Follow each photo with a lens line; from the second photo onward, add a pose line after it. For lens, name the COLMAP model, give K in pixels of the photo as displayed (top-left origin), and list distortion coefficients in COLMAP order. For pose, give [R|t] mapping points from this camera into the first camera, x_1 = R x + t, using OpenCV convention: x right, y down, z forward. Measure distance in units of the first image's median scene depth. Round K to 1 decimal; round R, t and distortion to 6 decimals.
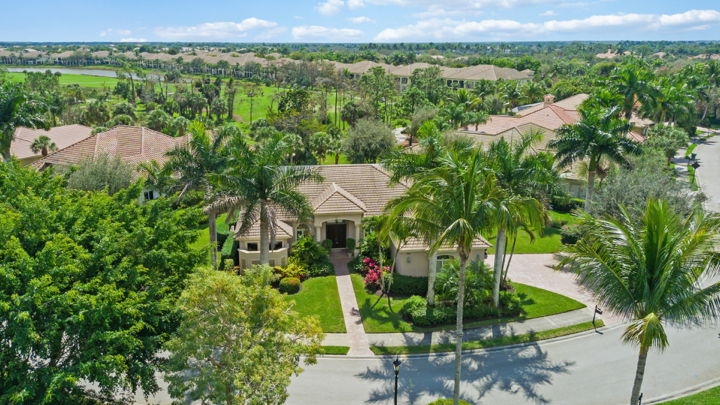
lens RADIAL K [[550.8, 0, 360.7], [0, 550.8, 204.7], [0, 0, 1]] dist [-0.026029, -0.018207]
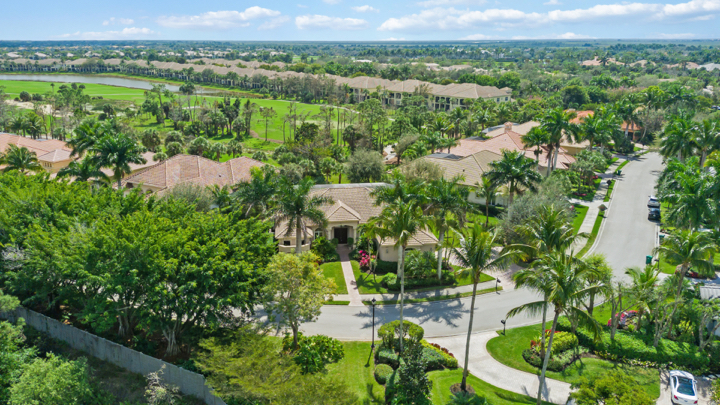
lens RADIAL K [[550.8, 0, 357.4], [0, 550.8, 199.4], [0, 0, 1]] dist [-0.026029, -0.018207]
pose [[0.999954, -0.004123, -0.008710, 0.017238], [0.004107, 0.999990, -0.001781, -0.050113], [0.008717, 0.001746, 0.999960, -0.640521]]
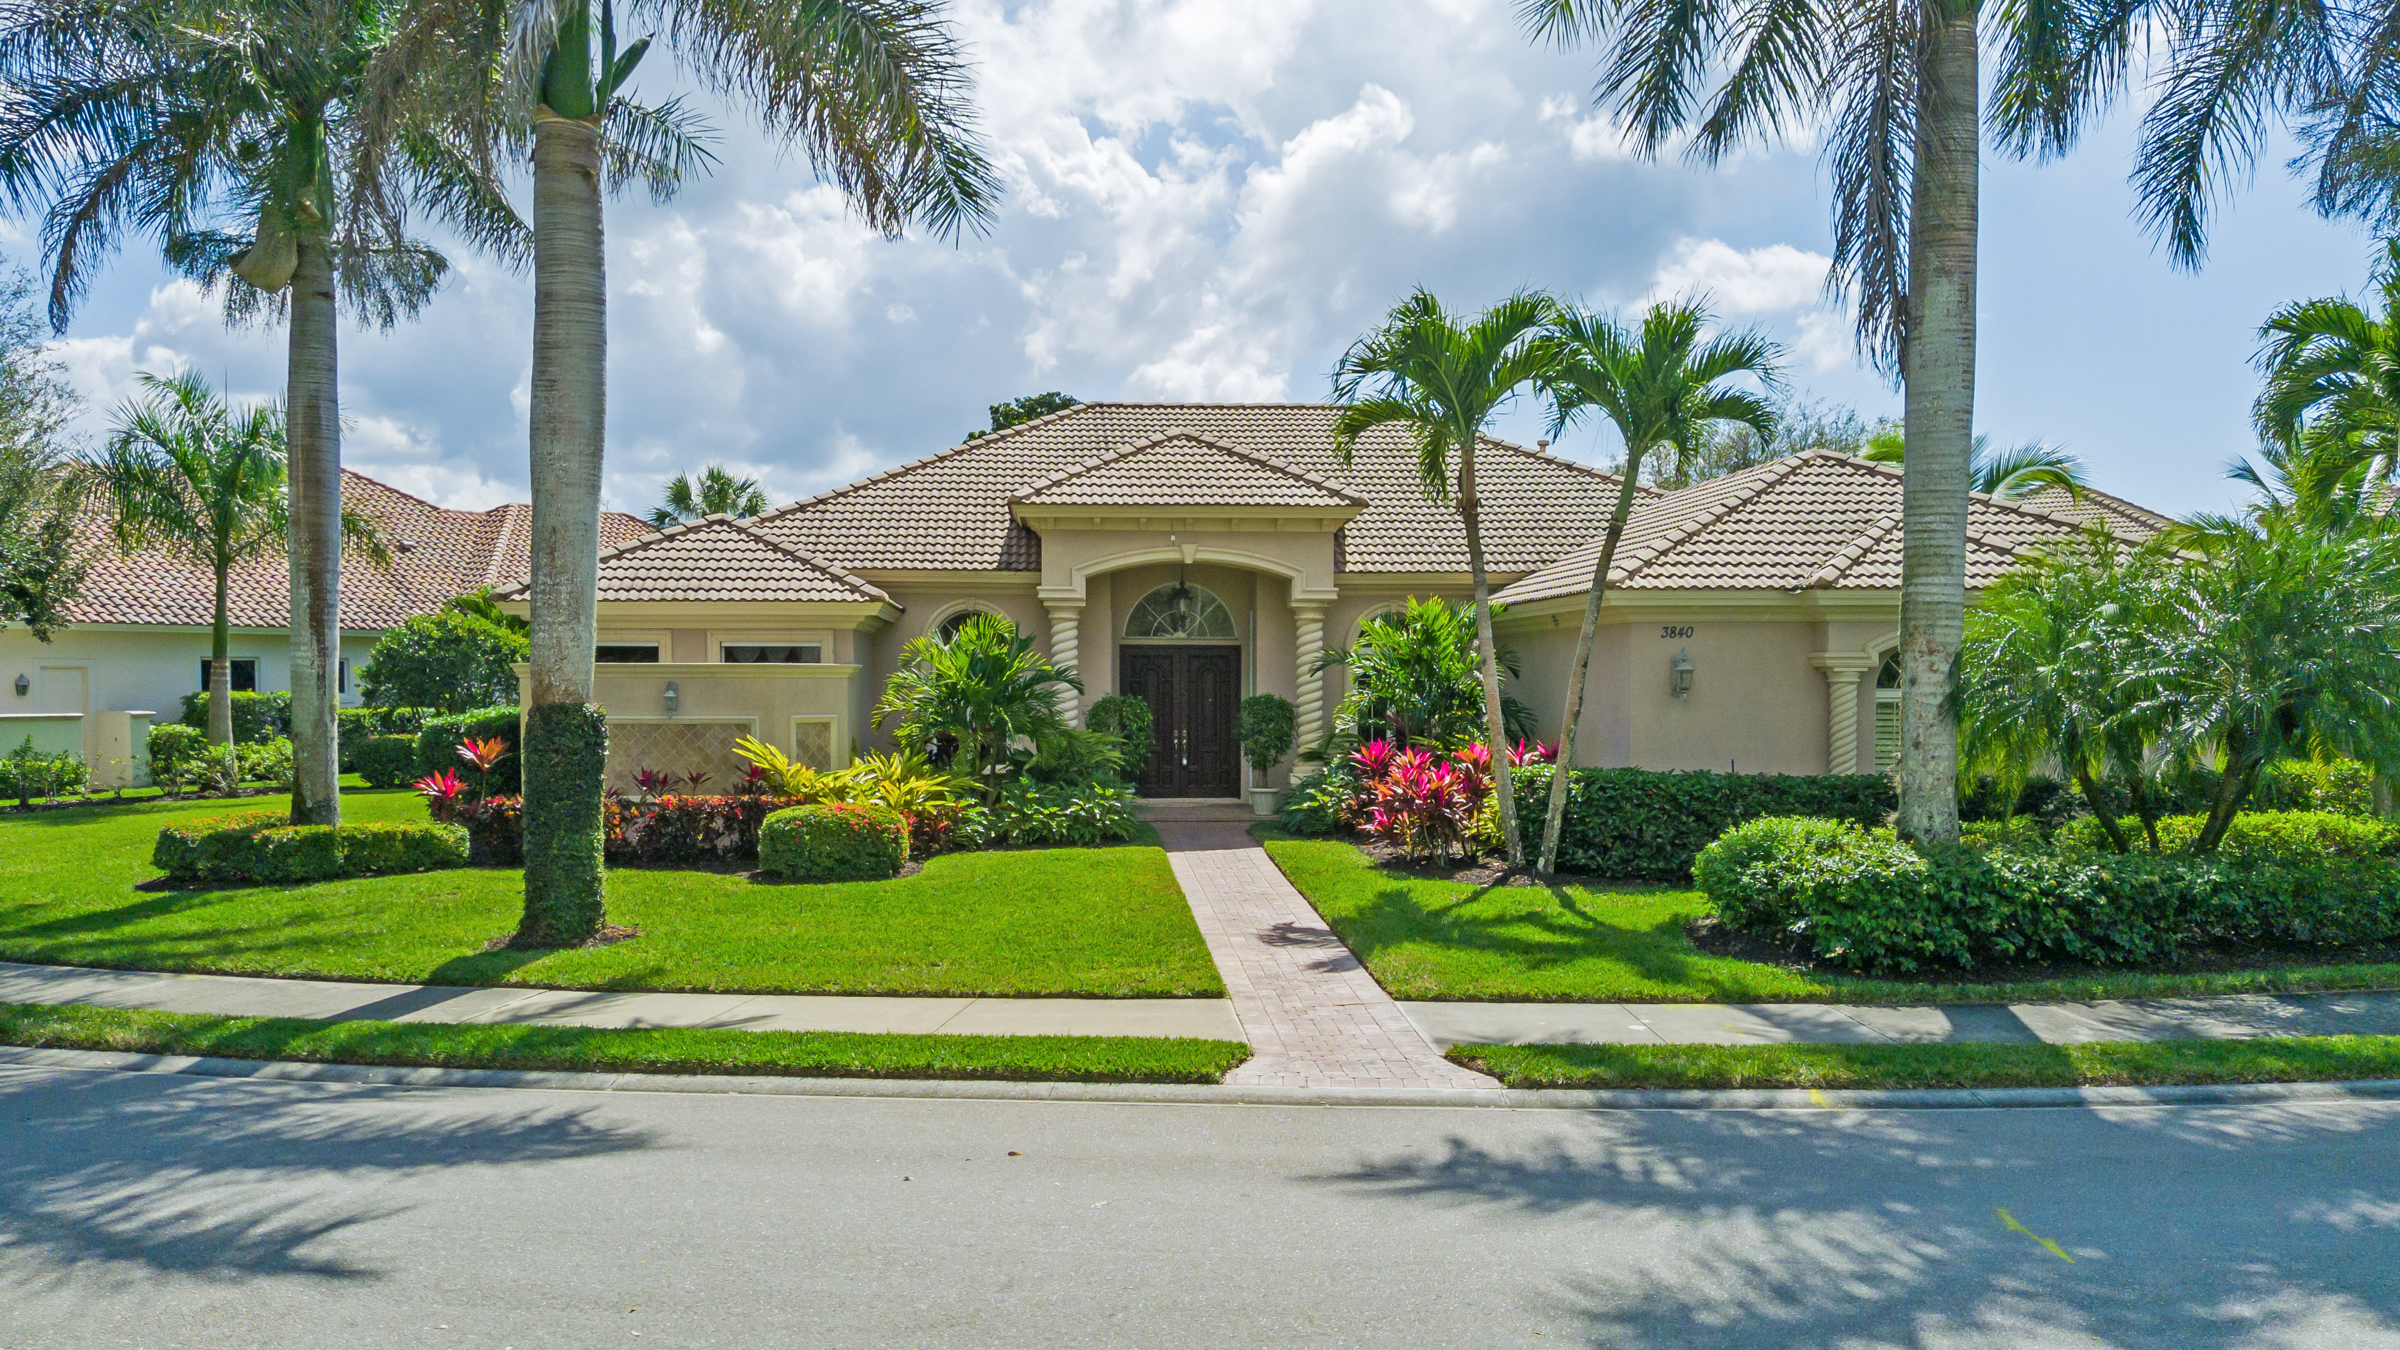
lens RADIAL K [[1914.5, 0, 1201.3], [0, 1914.5, 675.2], [0, 0, 1]] dist [-0.010458, -0.004902]
pose [[0.998437, -0.010044, -0.054977, -0.008186], [-0.005967, 0.958934, -0.283567, 0.261149], [0.055568, 0.283451, 0.957375, 0.572615]]
